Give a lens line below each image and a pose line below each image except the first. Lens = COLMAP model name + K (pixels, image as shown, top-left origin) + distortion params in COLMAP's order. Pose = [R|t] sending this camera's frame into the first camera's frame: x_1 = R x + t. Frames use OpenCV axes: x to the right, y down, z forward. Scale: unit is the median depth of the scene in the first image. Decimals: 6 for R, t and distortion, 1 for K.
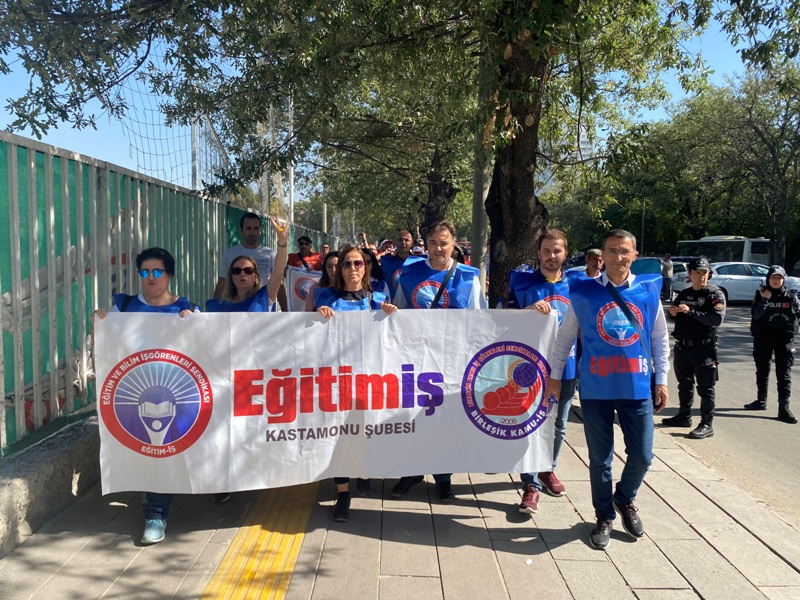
lens RADIAL K [[608.5, 0, 400.0], [0, 608.5, 300.0], [0, 0, 1]] dist [0.033175, -0.003356]
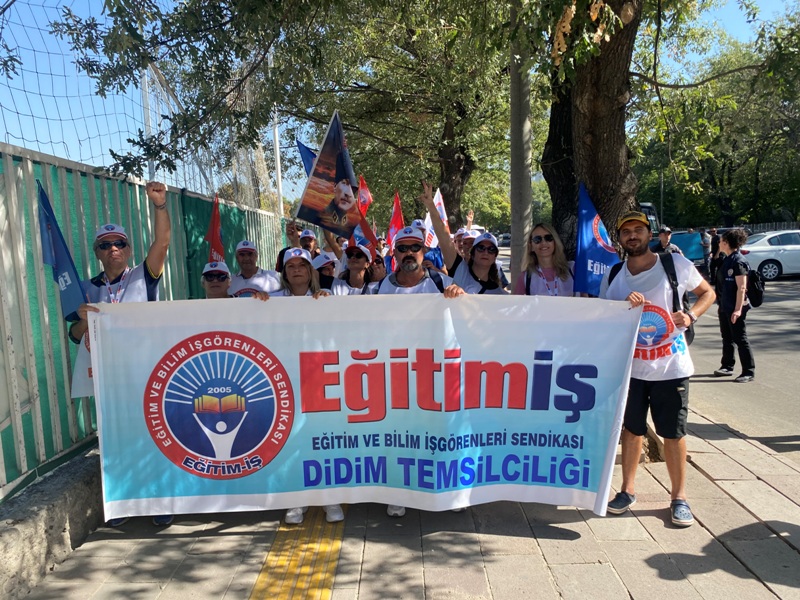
lens RADIAL K [[613.8, 0, 398.8], [0, 613.8, 312.3], [0, 0, 1]] dist [0.032216, -0.027298]
pose [[0.997923, -0.061126, -0.020328, -0.020205], [0.061765, 0.997563, 0.032447, -0.029206], [0.018295, -0.033635, 0.999267, 0.350856]]
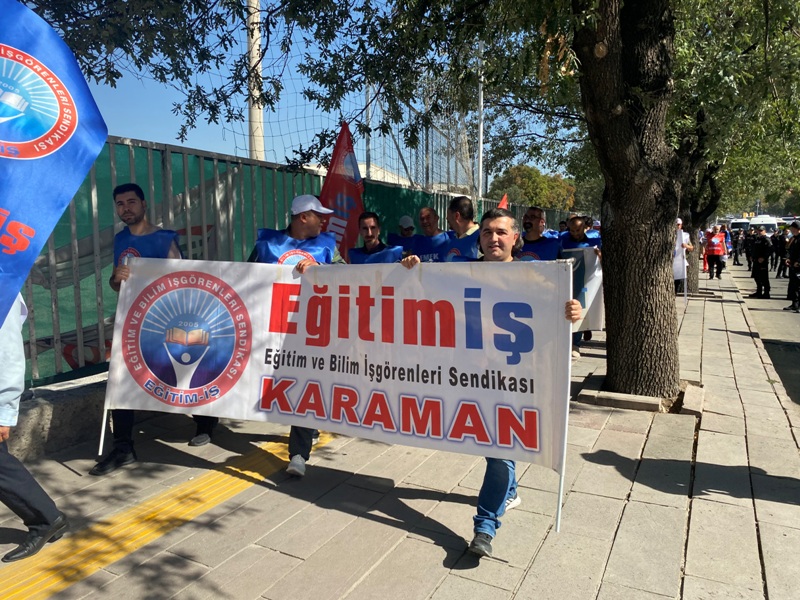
lens RADIAL K [[610.2, 0, 389.6], [0, 610.2, 298.7], [0, 0, 1]] dist [0.081130, -0.116822]
pose [[0.886398, 0.029734, -0.461969, 0.335420], [-0.017414, 0.999370, 0.030909, 0.015026], [0.462597, -0.019353, 0.886357, 0.128519]]
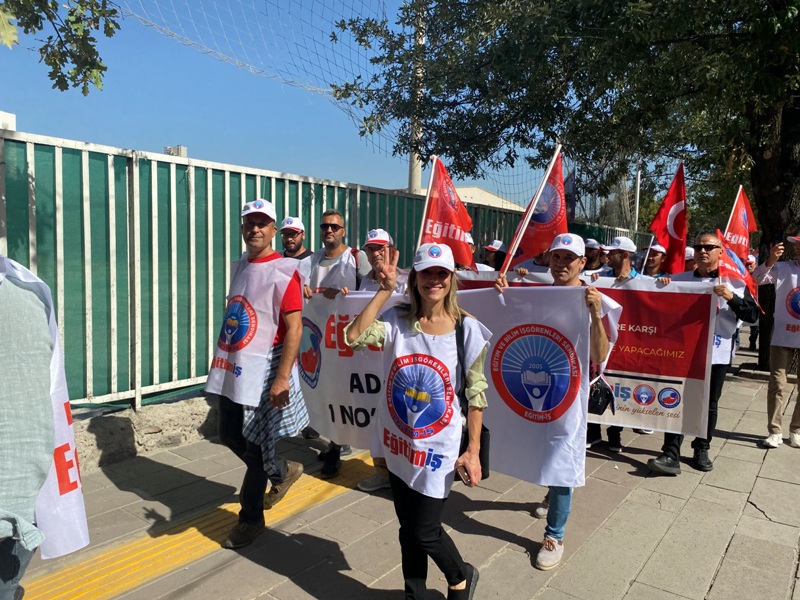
lens RADIAL K [[614.9, 0, 398.0], [0, 614.9, 303.0], [0, 0, 1]] dist [0.008231, -0.004919]
pose [[0.808004, 0.047884, -0.587228, 0.348524], [-0.053888, 0.998521, 0.007274, 0.061547], [0.586707, 0.025767, 0.809389, -0.531172]]
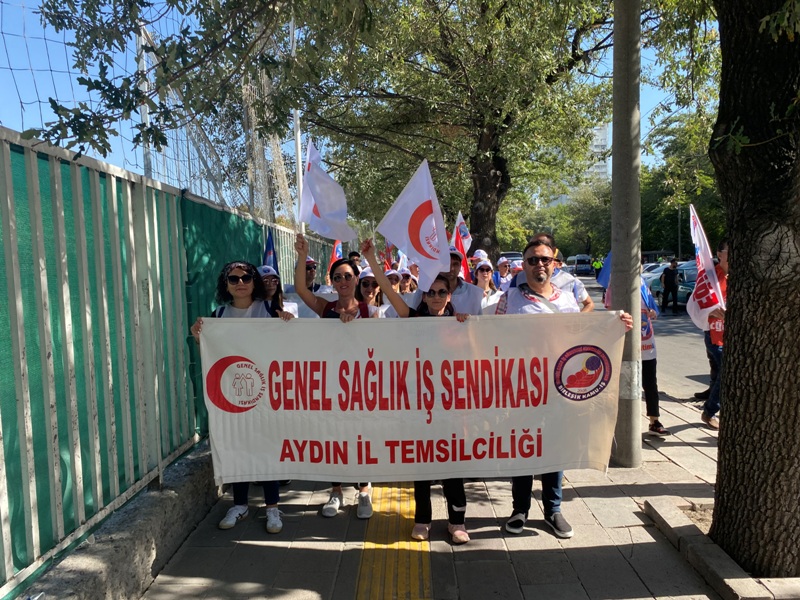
lens RADIAL K [[613.8, 0, 398.8], [0, 613.8, 312.3], [0, 0, 1]] dist [0.032216, -0.027298]
pose [[0.998410, -0.049323, -0.027289, -0.109667], [0.049128, 0.998762, -0.007769, -0.054354], [0.027639, 0.006416, 0.999597, 0.627961]]
